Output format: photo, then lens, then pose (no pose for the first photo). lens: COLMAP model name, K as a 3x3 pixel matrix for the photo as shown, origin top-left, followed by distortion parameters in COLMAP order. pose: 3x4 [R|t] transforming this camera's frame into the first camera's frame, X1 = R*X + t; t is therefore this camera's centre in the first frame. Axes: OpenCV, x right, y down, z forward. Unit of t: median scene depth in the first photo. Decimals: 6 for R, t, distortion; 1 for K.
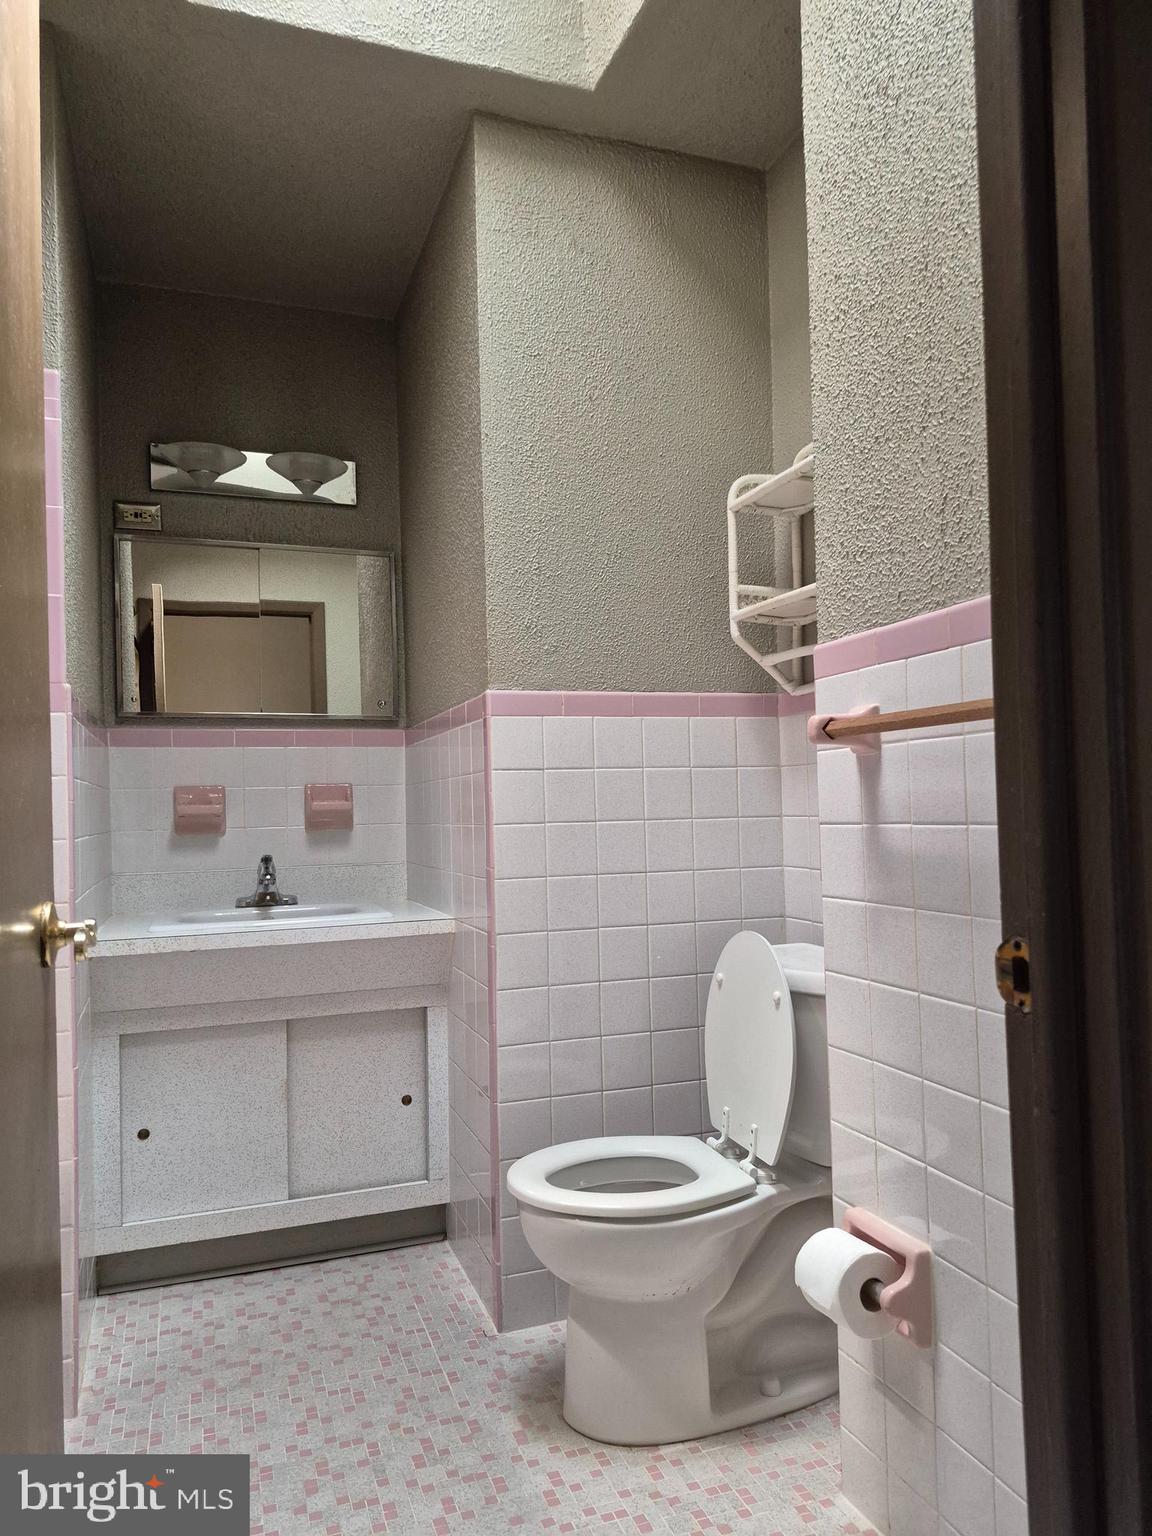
lens RADIAL K [[1056.2, 0, 569.5], [0, 1056.2, 766.2], [0, 0, 1]] dist [0.059927, -0.068411]
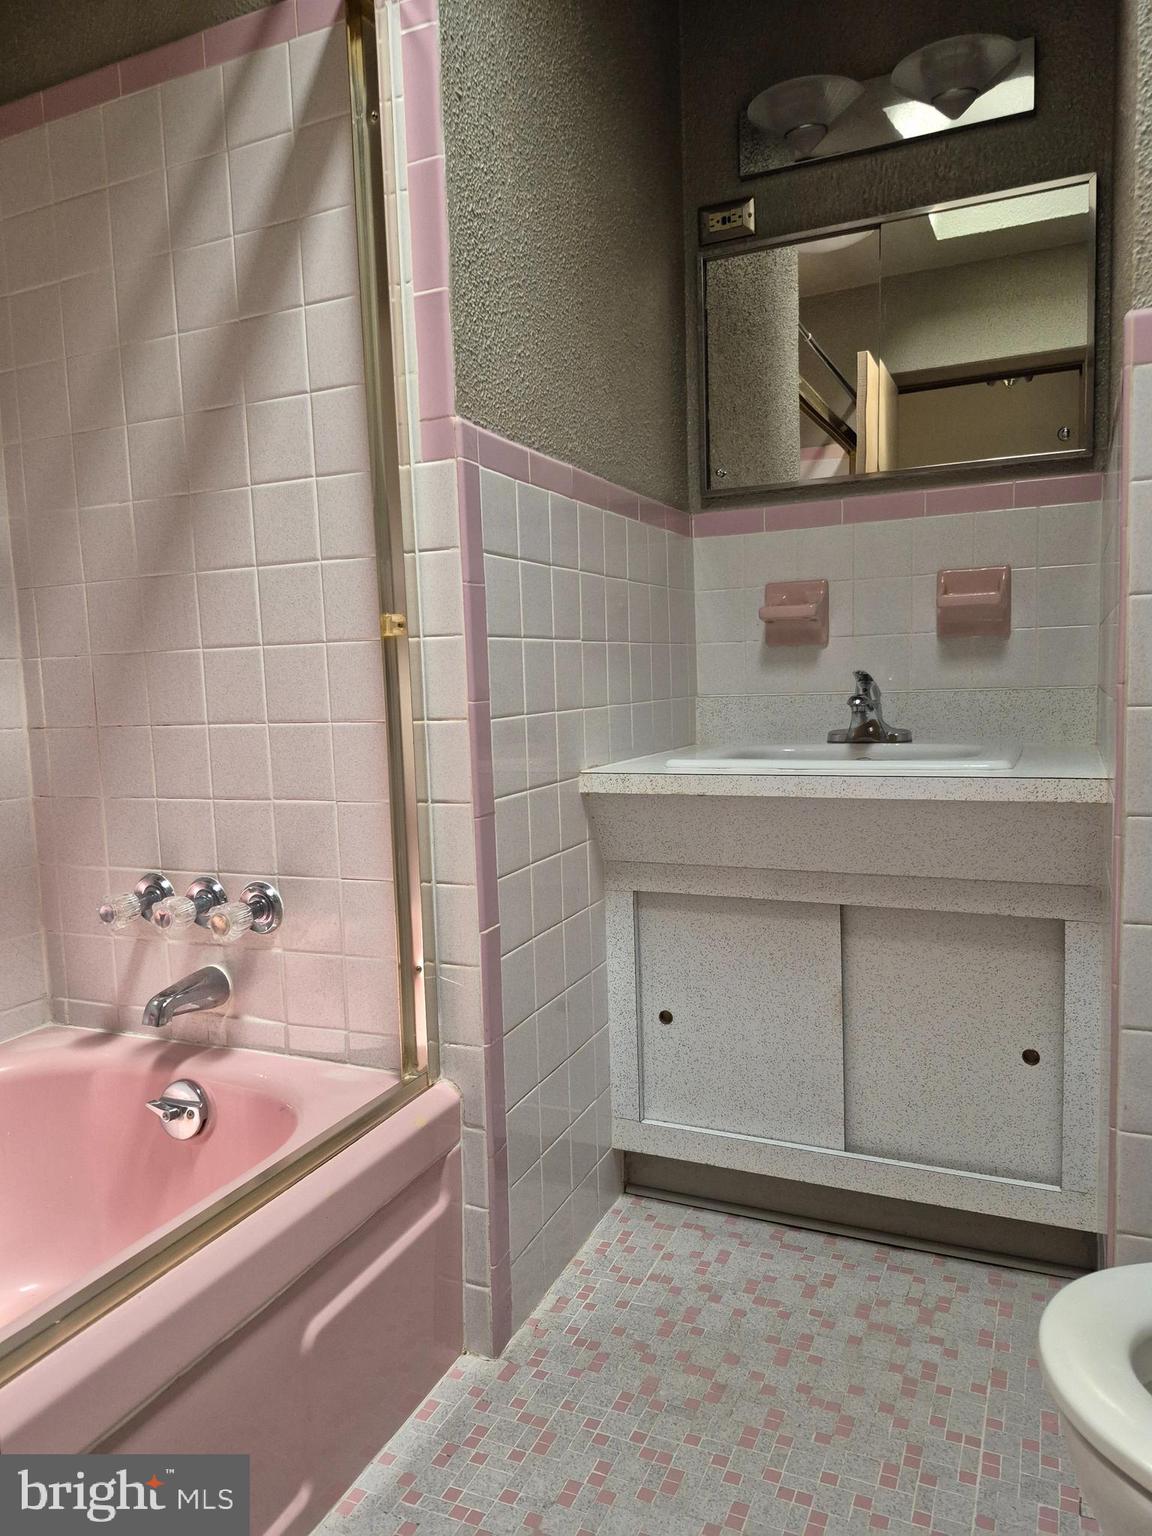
lens RADIAL K [[1056.2, 0, 590.8], [0, 1056.2, 776.3], [0, 0, 1]] dist [0.059927, -0.068411]
pose [[0.729307, 0.067534, -0.680845, 0.080274], [0.040732, 0.989066, 0.141738, 0.052049], [0.682973, -0.131103, 0.718582, 0.409595]]
